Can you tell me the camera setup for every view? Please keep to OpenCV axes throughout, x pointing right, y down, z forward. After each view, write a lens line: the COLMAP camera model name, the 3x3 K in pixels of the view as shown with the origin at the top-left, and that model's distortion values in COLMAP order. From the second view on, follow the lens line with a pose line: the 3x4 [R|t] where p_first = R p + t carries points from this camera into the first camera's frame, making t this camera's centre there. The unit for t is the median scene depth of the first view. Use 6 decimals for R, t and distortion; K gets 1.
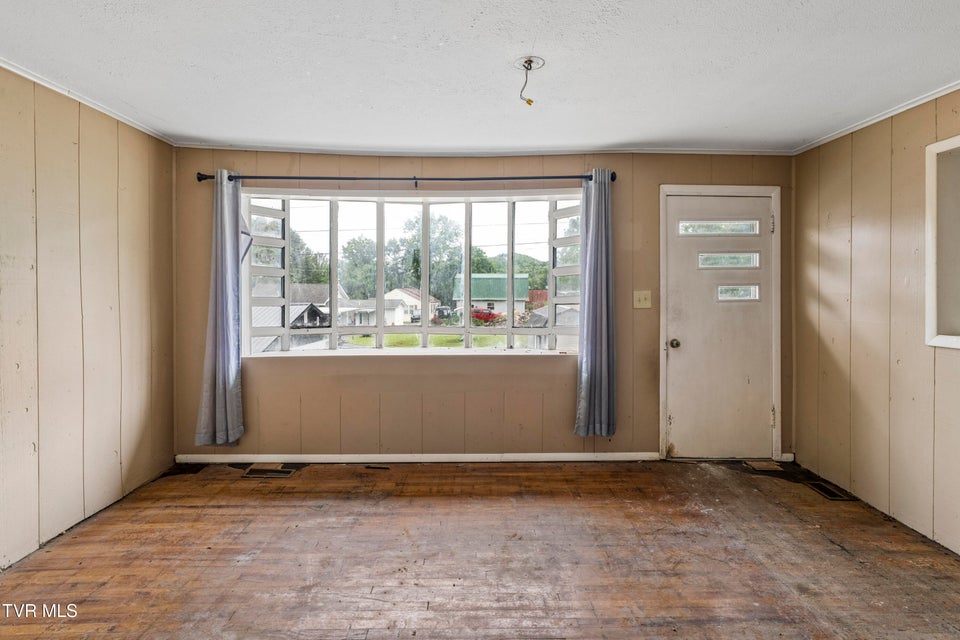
lens RADIAL K [[519.9, 0, 482.0], [0, 519.9, 298.0], [0, 0, 1]] dist [0.003025, 0.000686]
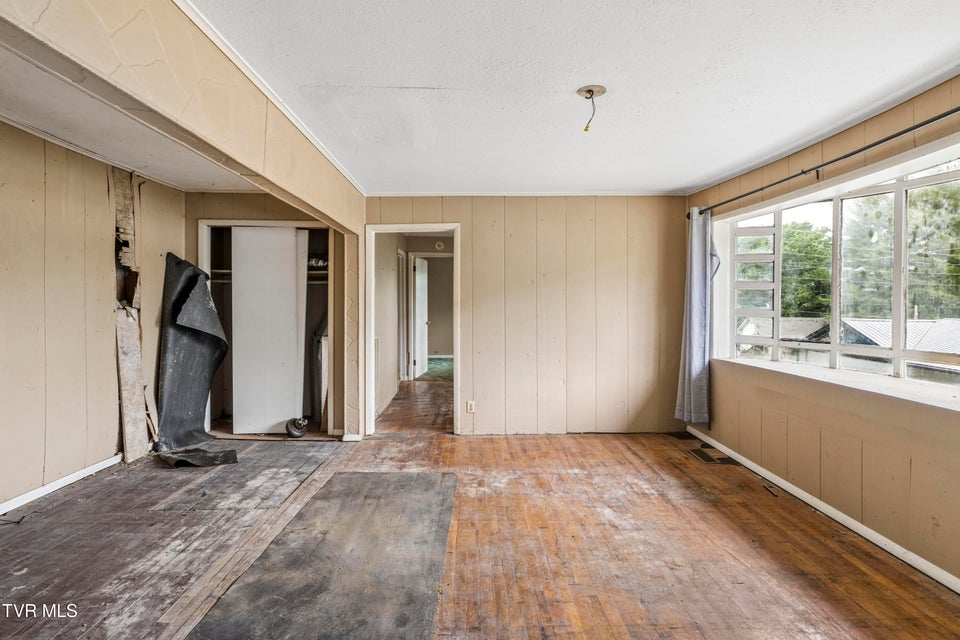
lens RADIAL K [[487.3, 0, 478.4], [0, 487.3, 311.2], [0, 0, 1]] dist [0.004916, 0.000040]
pose [[-0.006927, 0.016166, -0.999845, 0.724098], [-0.020355, 0.999660, 0.016304, -0.001875], [0.999769, 0.020465, -0.006595, 0.501840]]
